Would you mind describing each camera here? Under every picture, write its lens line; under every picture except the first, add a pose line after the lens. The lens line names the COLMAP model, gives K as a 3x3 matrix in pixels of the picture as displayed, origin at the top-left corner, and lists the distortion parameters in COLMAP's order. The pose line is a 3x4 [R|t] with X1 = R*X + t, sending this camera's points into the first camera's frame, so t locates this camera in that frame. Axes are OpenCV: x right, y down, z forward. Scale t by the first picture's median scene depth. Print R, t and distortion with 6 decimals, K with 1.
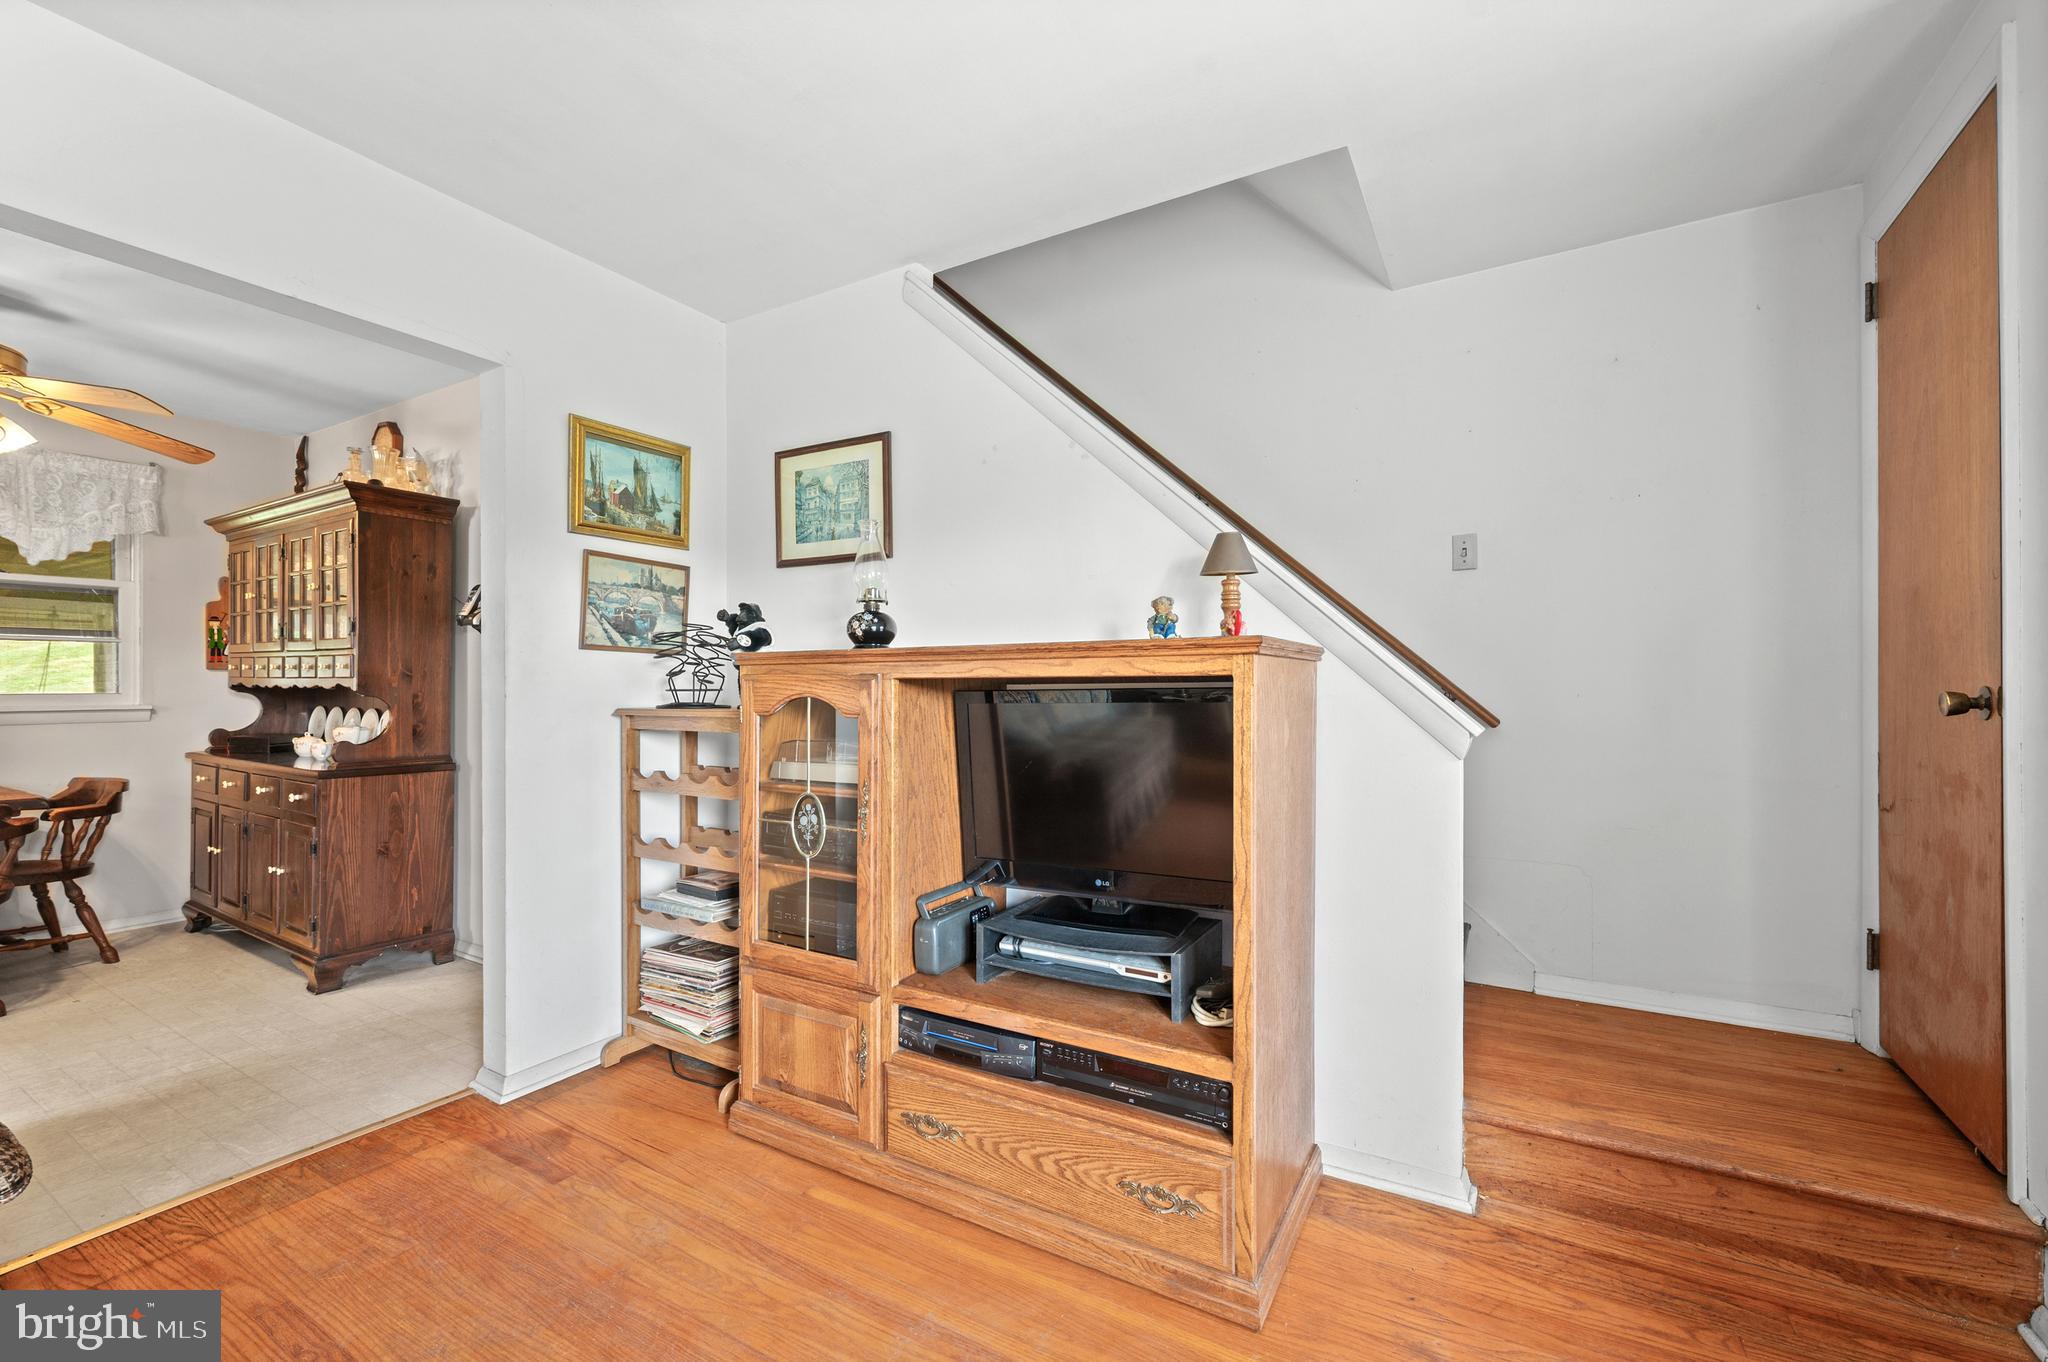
lens RADIAL K [[827.6, 0, 1034.1], [0, 827.6, 682.5], [0, 0, 1]] dist [-0.001703, 0.000446]
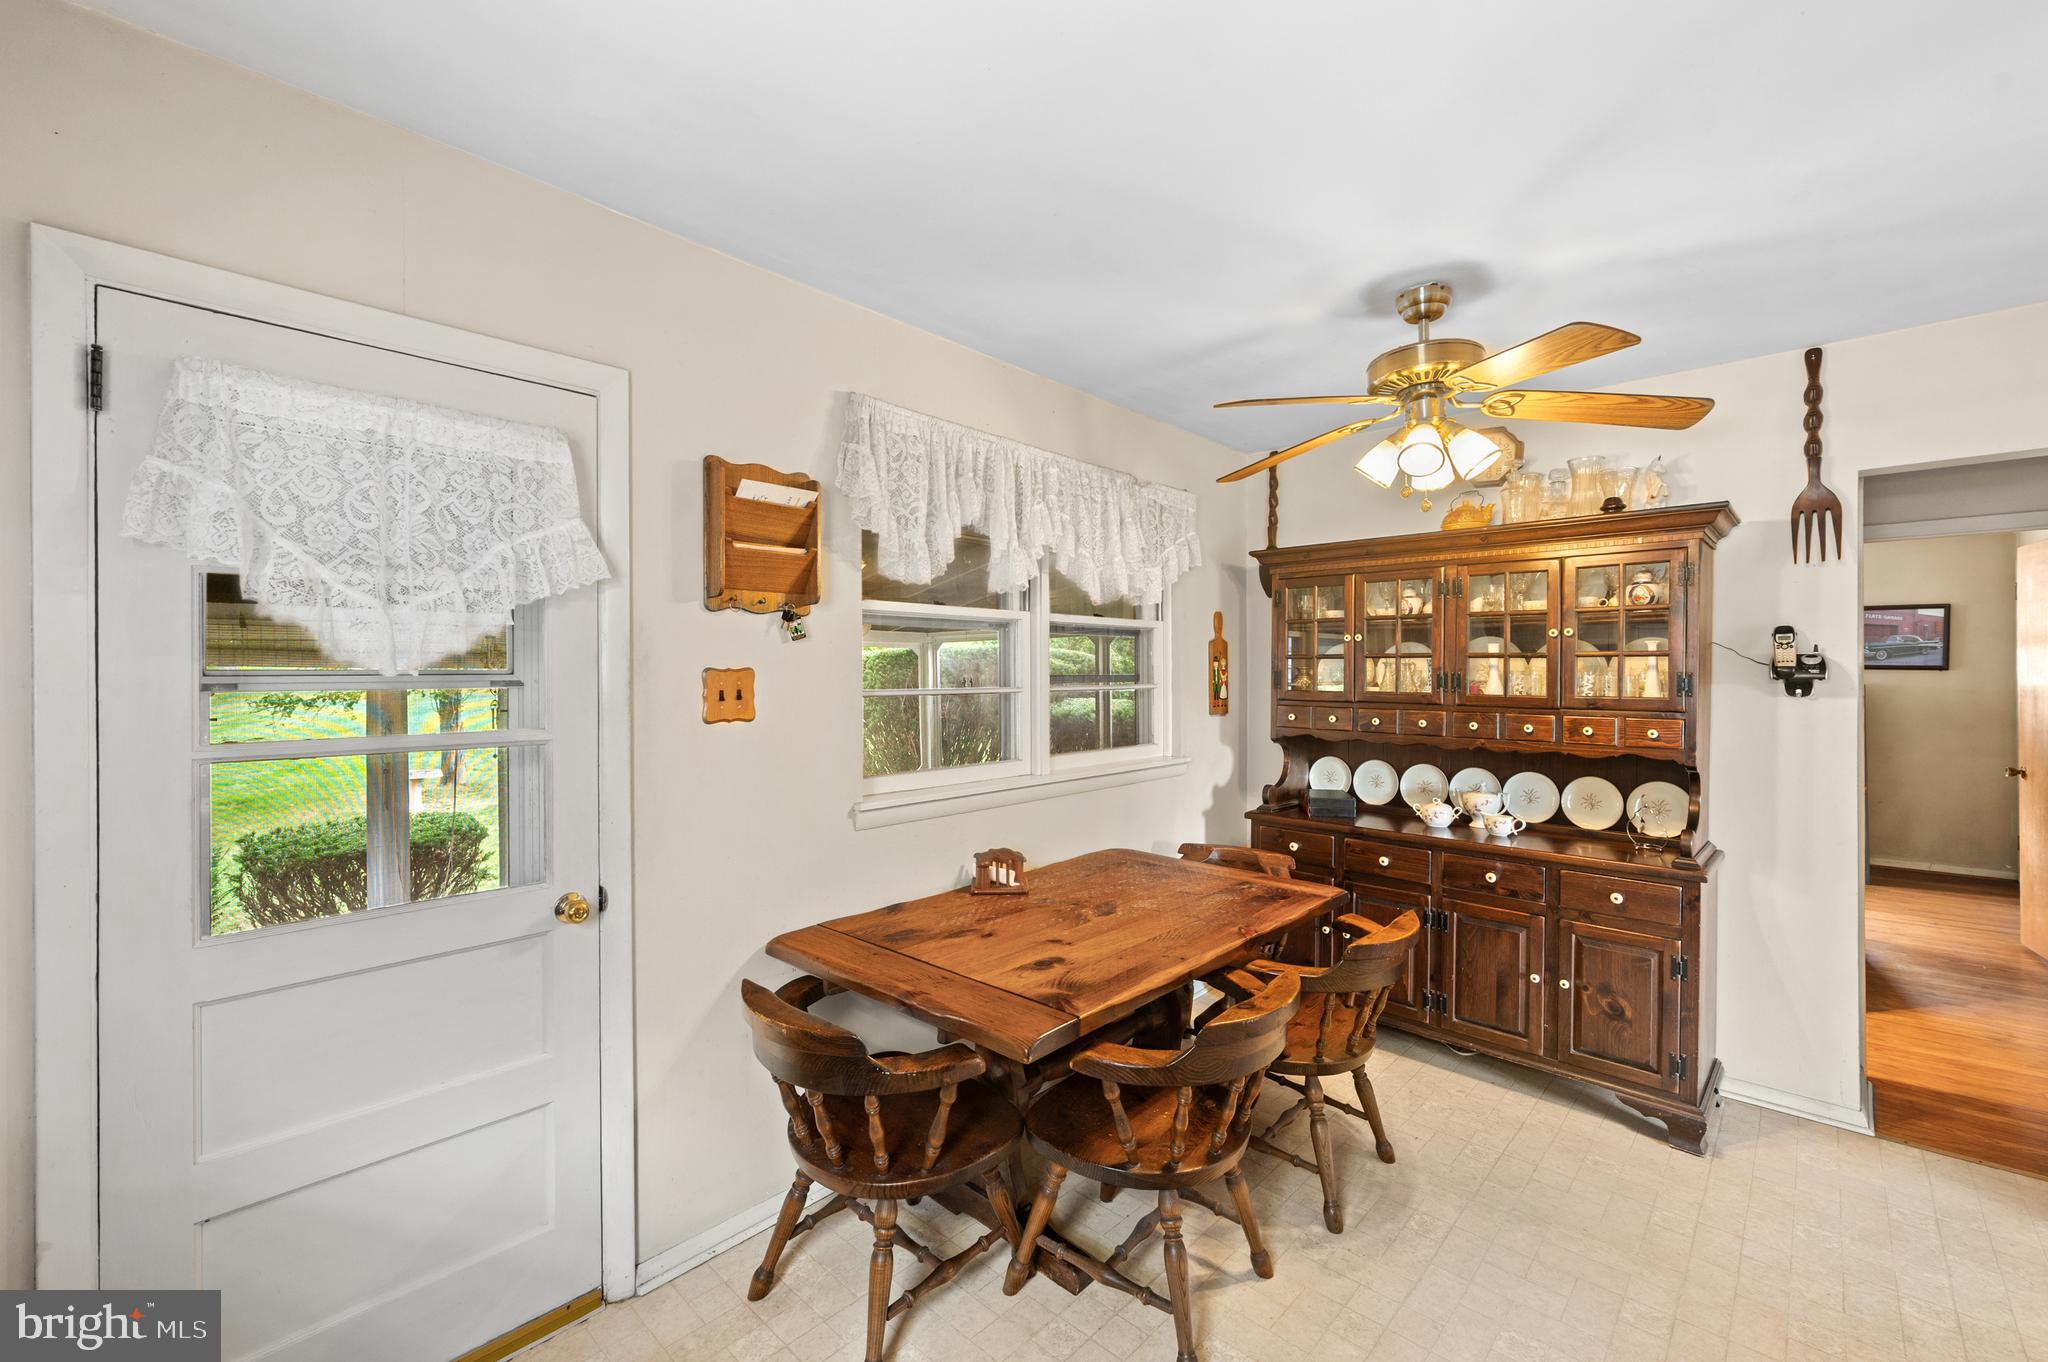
lens RADIAL K [[827.6, 0, 1034.1], [0, 827.6, 682.5], [0, 0, 1]] dist [-0.001703, 0.000446]
pose [[0.974179, -0.001229, -0.225774, -1.844694], [0.004382, 0.999900, 0.013462, -0.122319], [0.225735, -0.014103, 0.974087, 0.133324]]
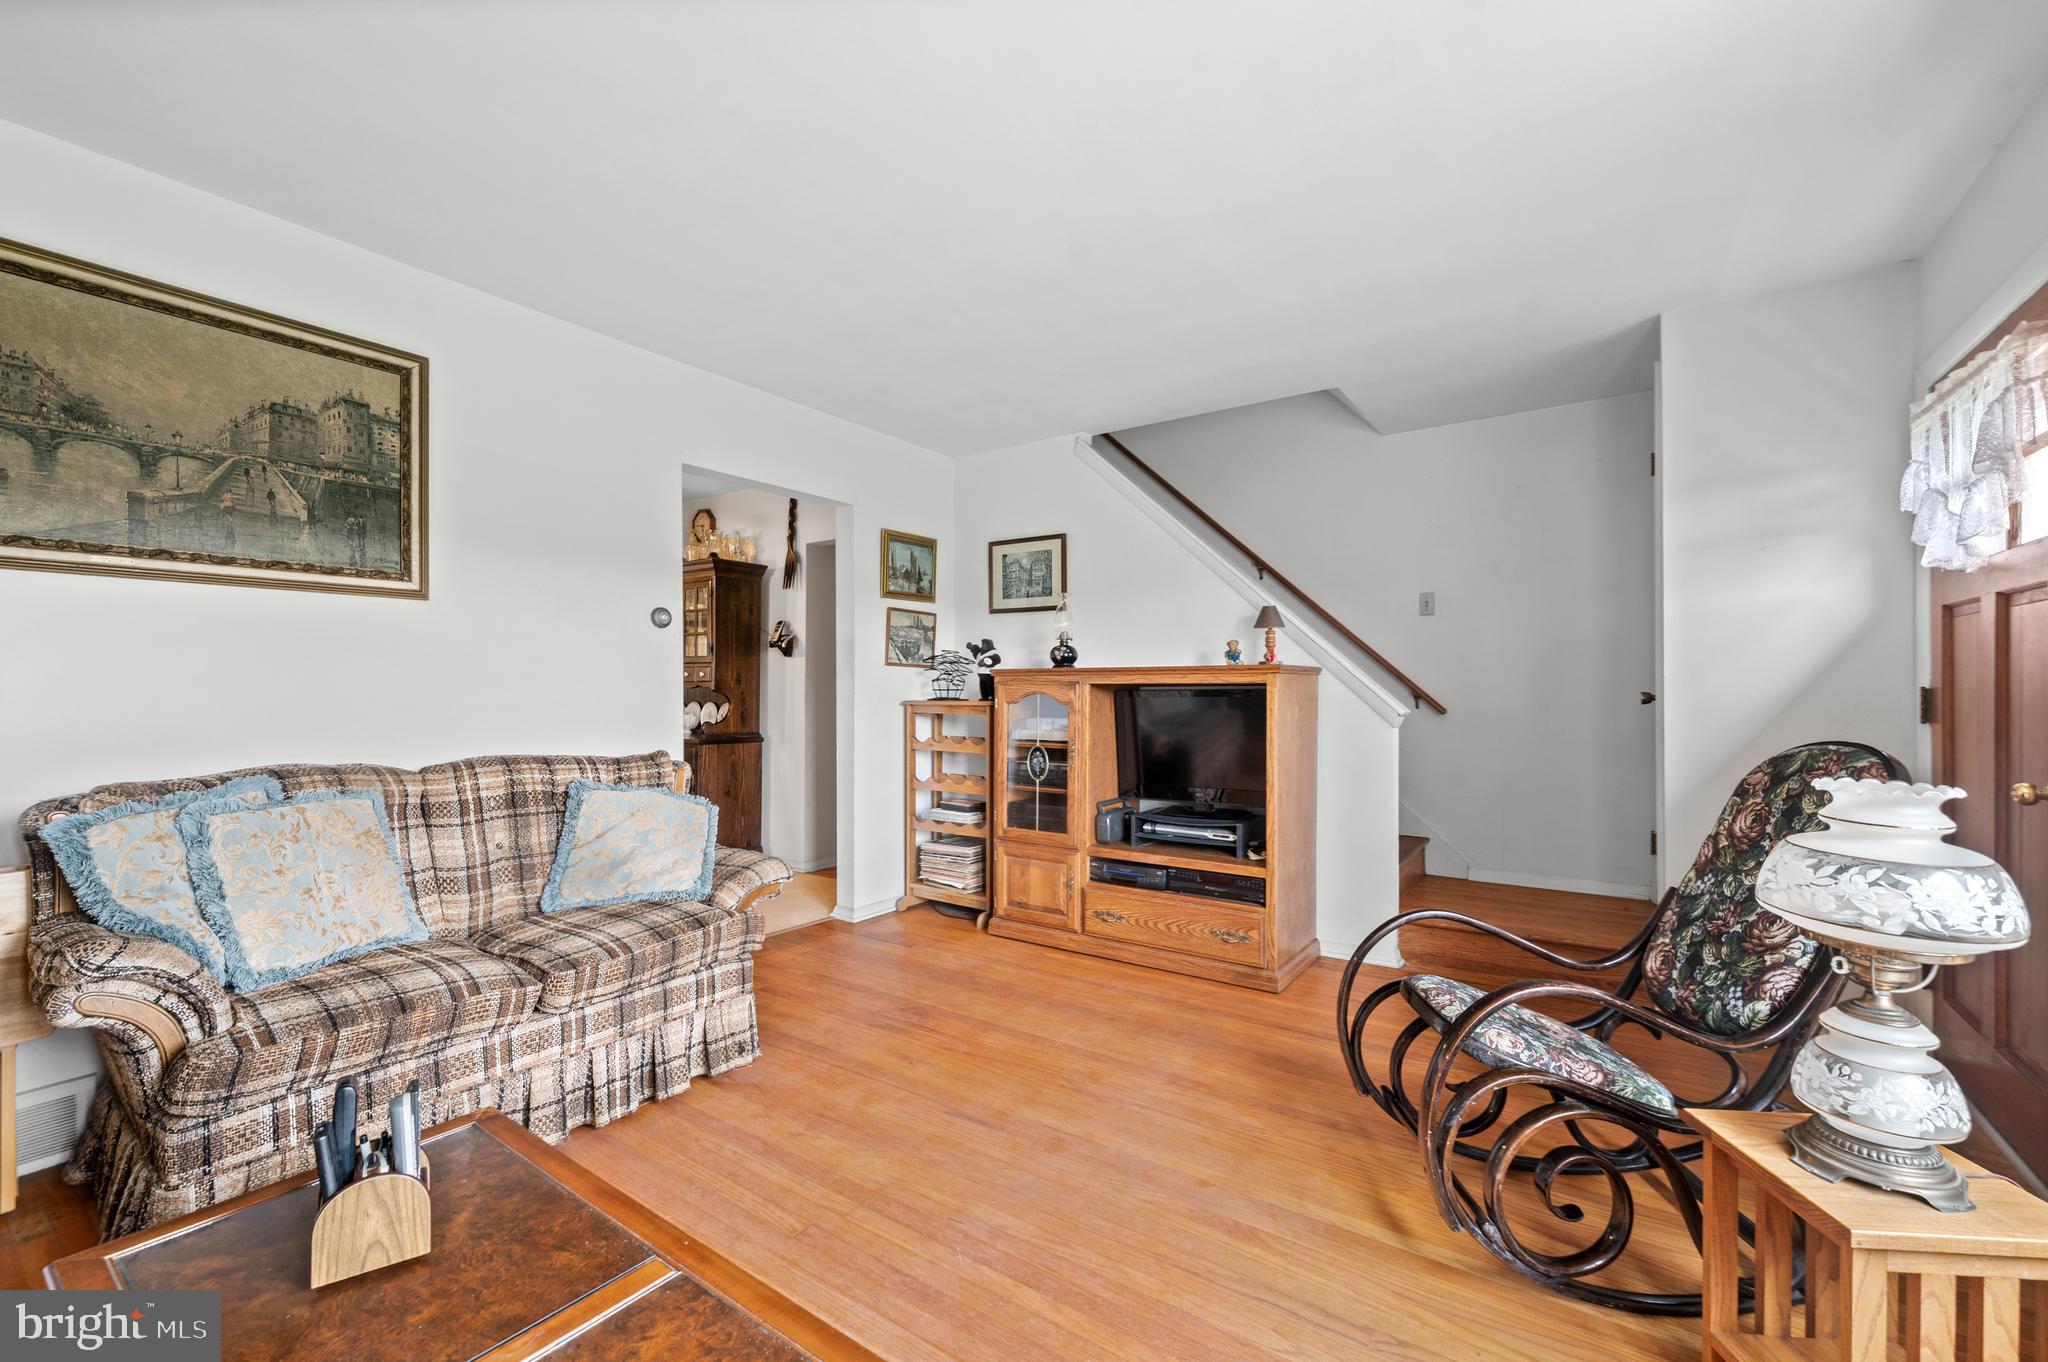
lens RADIAL K [[827.6, 0, 1034.1], [0, 827.6, 682.5], [0, 0, 1]] dist [-0.001703, 0.000446]
pose [[0.996192, 0.001019, -0.087183, -0.114601], [-0.000949, 0.999999, 0.000846, -0.008852], [0.087184, -0.000760, 0.996192, -0.804057]]
